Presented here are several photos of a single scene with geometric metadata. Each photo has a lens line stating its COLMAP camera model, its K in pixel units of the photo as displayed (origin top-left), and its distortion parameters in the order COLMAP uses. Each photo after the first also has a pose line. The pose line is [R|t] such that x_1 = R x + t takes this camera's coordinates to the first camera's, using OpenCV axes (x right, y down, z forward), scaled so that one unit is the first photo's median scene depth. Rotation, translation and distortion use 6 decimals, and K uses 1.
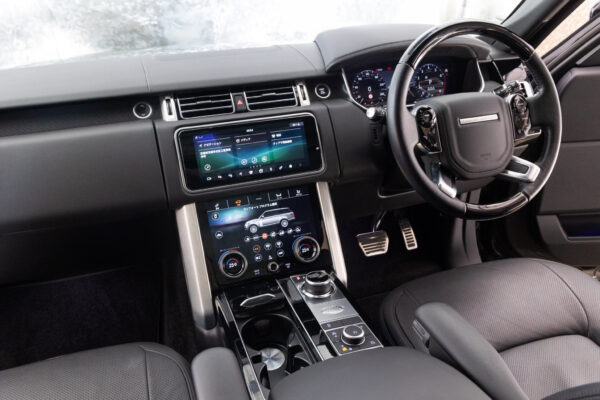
lens RADIAL K [[486.0, 0, 299.2], [0, 486.0, 199.4], [0, 0, 1]] dist [-0.011757, 0.020059]
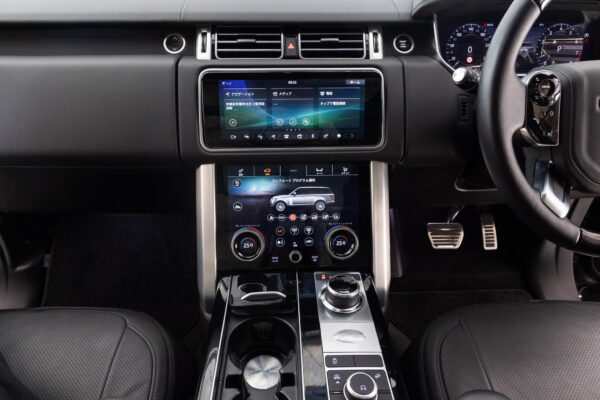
lens RADIAL K [[399.6, 0, 304.4], [0, 399.6, 200.7], [0, 0, 1]] dist [0.003183, 0.001110]
pose [[0.958205, 0.176925, -0.224815, 0.093077], [-0.152356, 0.980713, 0.122432, -0.036666], [0.242140, -0.083063, 0.966679, 0.363133]]
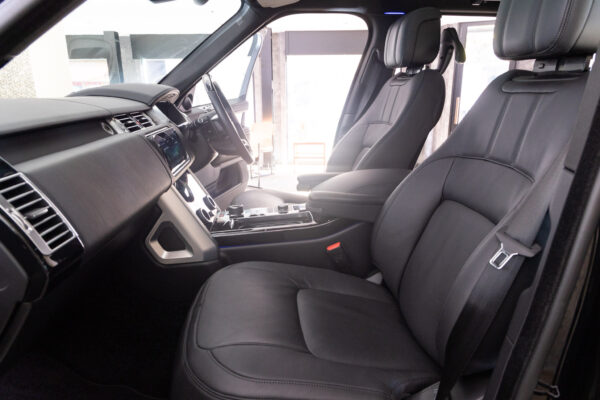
lens RADIAL K [[399.6, 0, 306.8], [0, 399.6, 202.7], [0, 0, 1]] dist [0.003183, 0.001110]
pose [[0.223315, -0.239721, 0.944809, -1.198178], [0.428348, 0.894815, 0.125792, 0.074510], [-0.875585, 0.376616, 0.302510, 0.318281]]
